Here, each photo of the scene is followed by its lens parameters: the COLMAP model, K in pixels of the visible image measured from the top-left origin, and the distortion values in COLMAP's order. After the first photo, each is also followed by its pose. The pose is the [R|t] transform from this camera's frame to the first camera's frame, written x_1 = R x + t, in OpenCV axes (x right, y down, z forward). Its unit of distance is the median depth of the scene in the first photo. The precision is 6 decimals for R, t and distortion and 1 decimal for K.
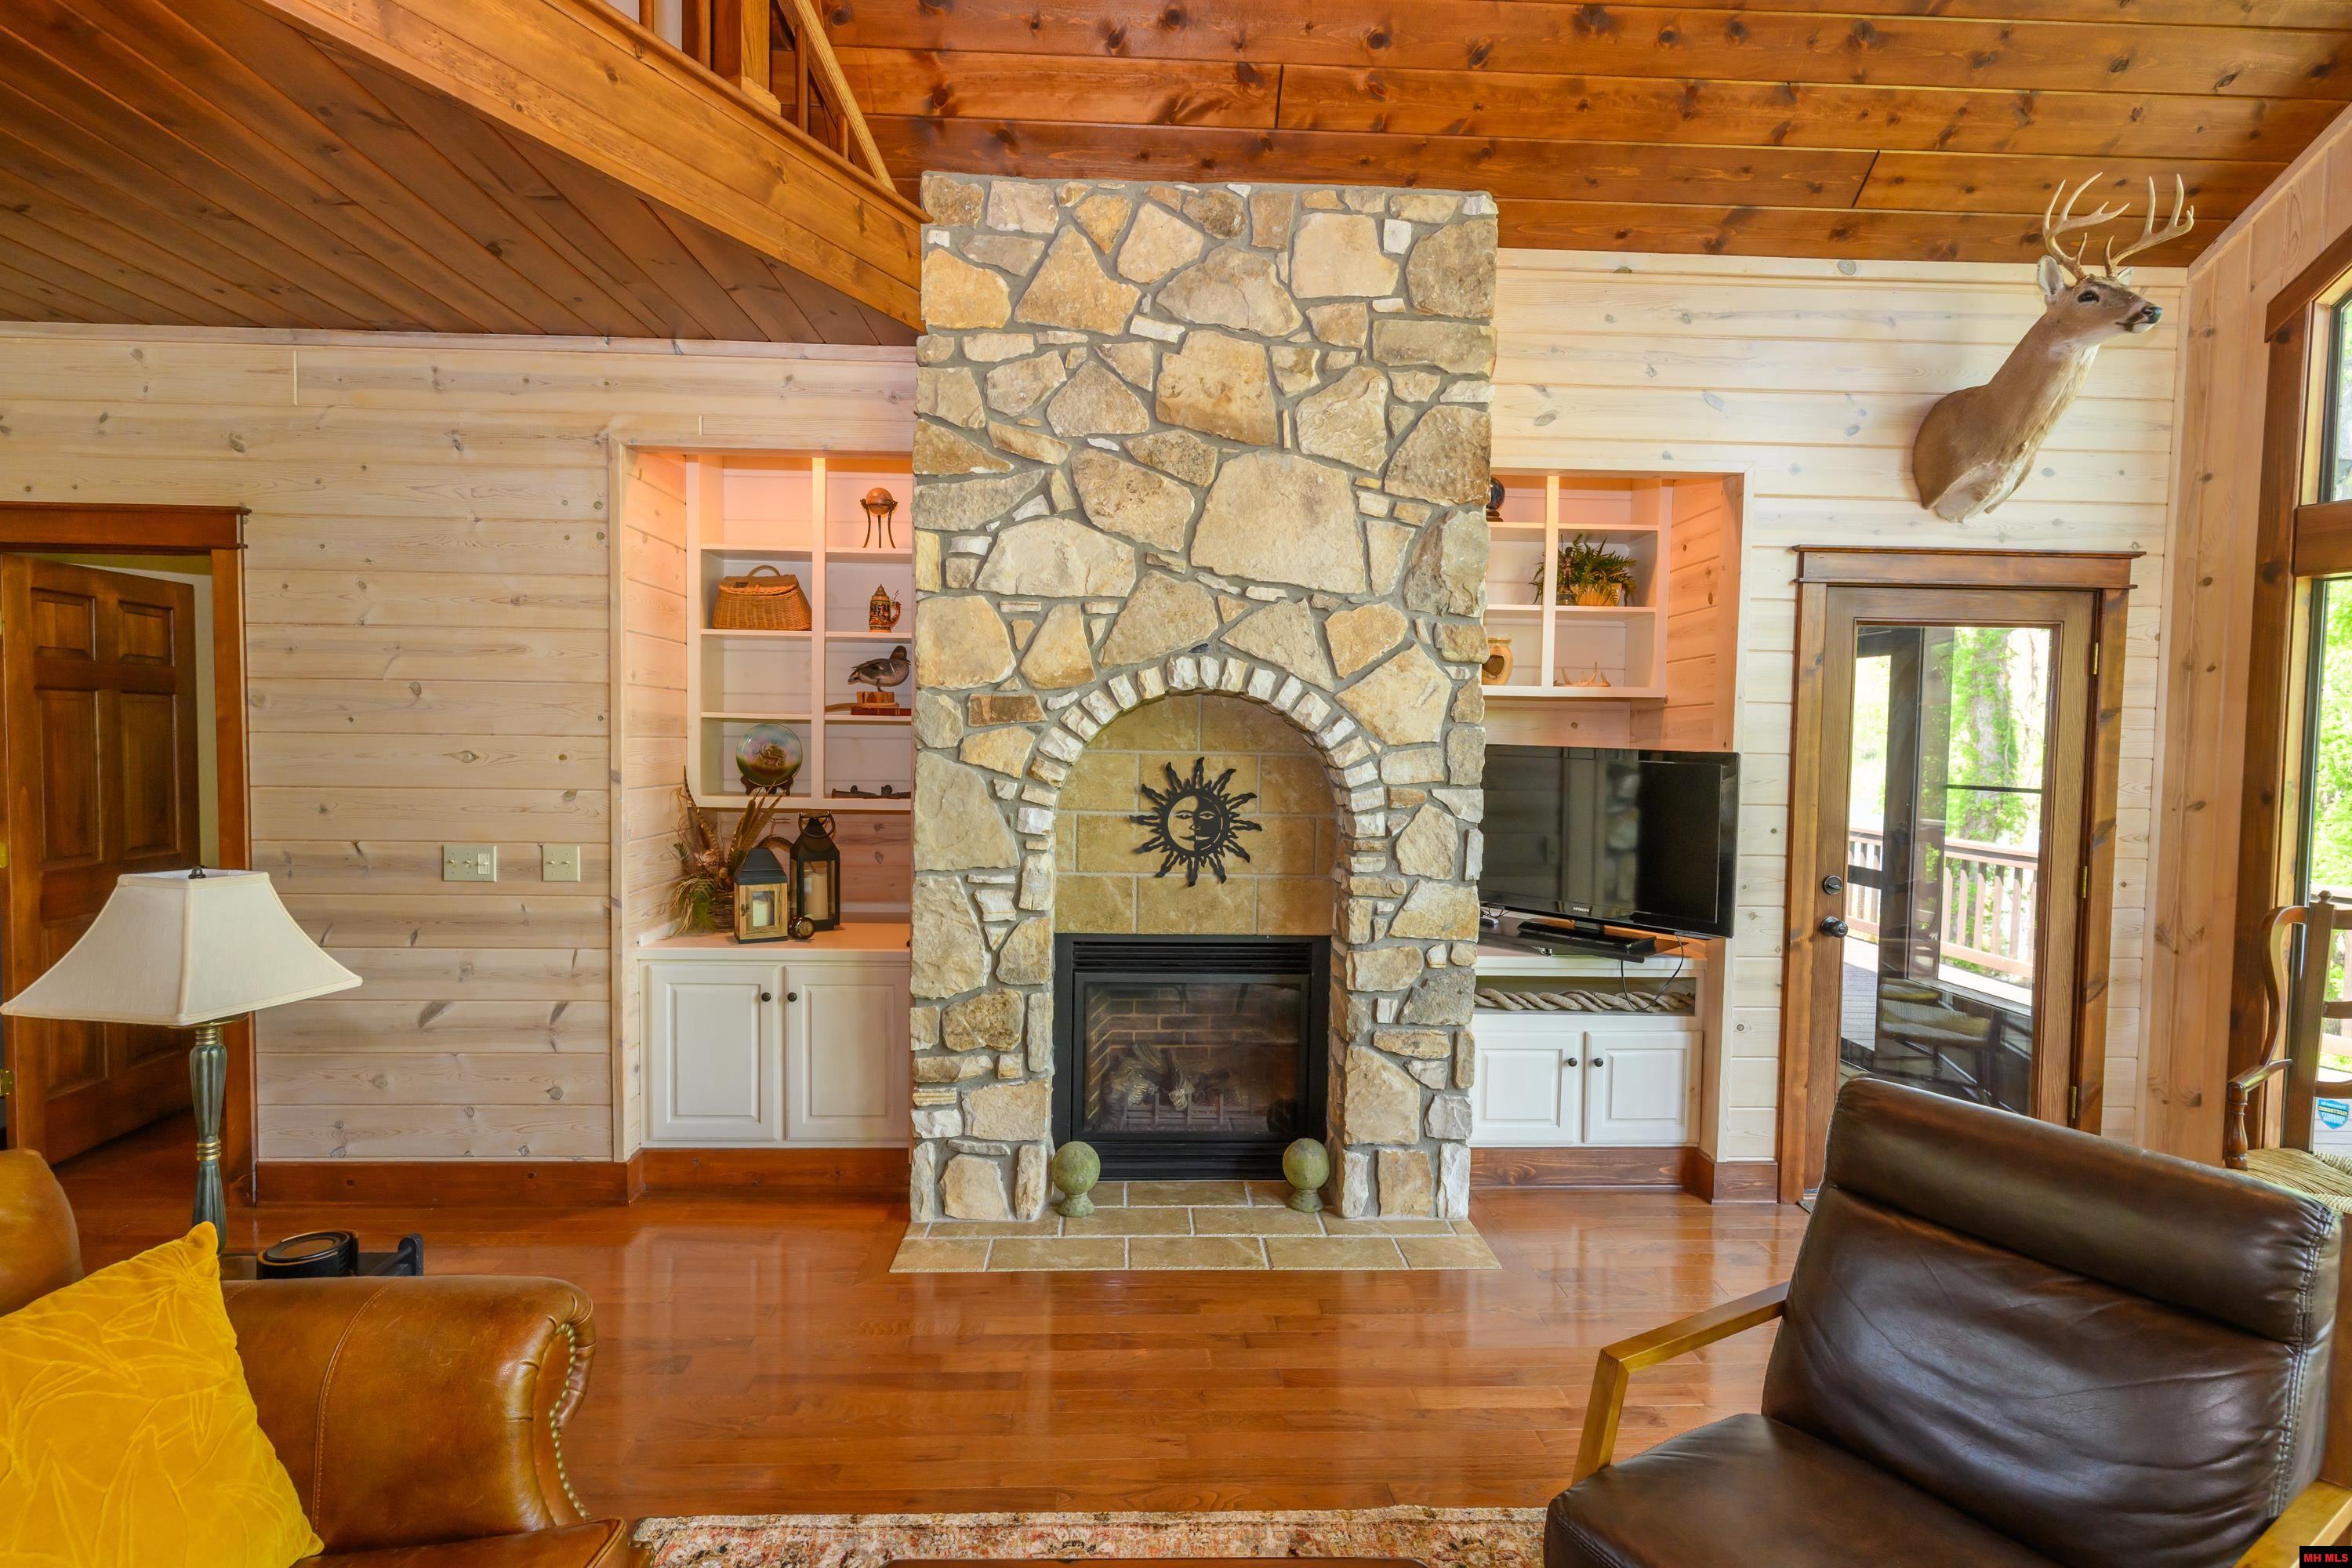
lens RADIAL K [[1116.8, 0, 1158.2], [0, 1116.8, 776.5], [0, 0, 1]] dist [-0.000623, 0.001525]
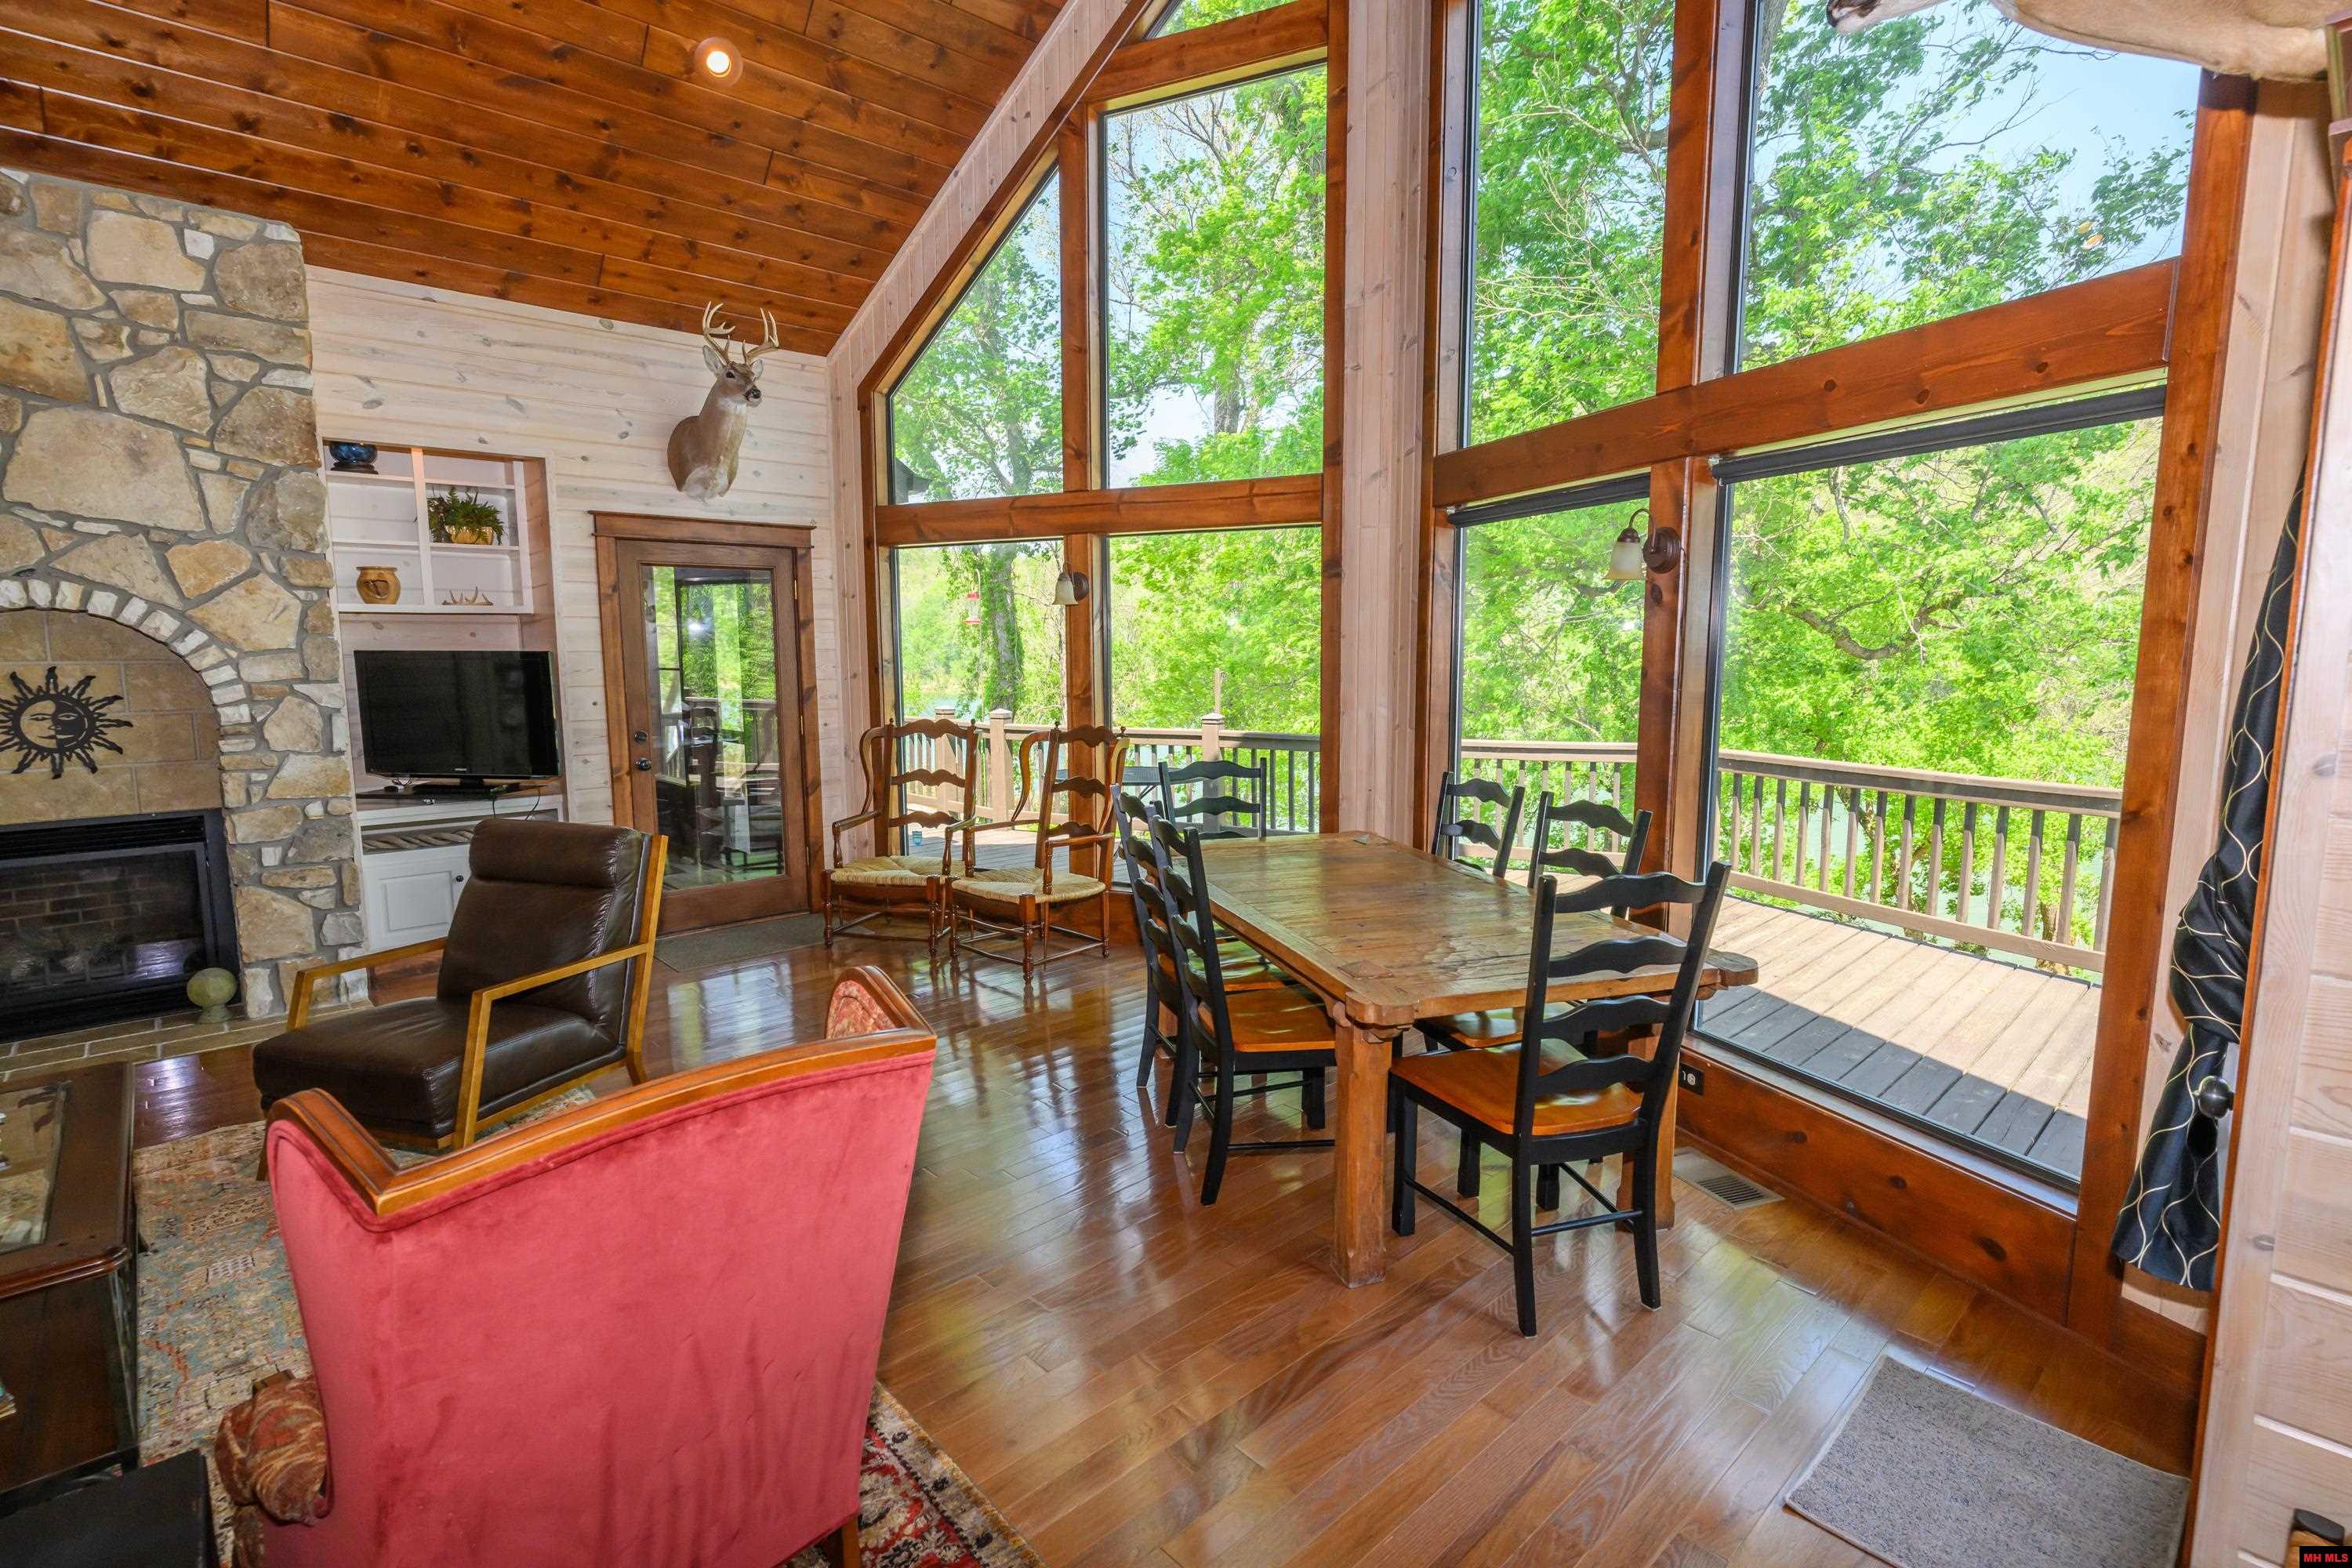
lens RADIAL K [[1116.8, 0, 1156.5], [0, 1116.8, 778.3], [0, 0, 1]] dist [-0.000623, 0.001525]
pose [[0.759697, -0.096554, 0.643069, 0.161043], [0.044172, 0.994293, 0.097106, 0.038353], [-0.648775, -0.045365, 0.759627, -0.664771]]
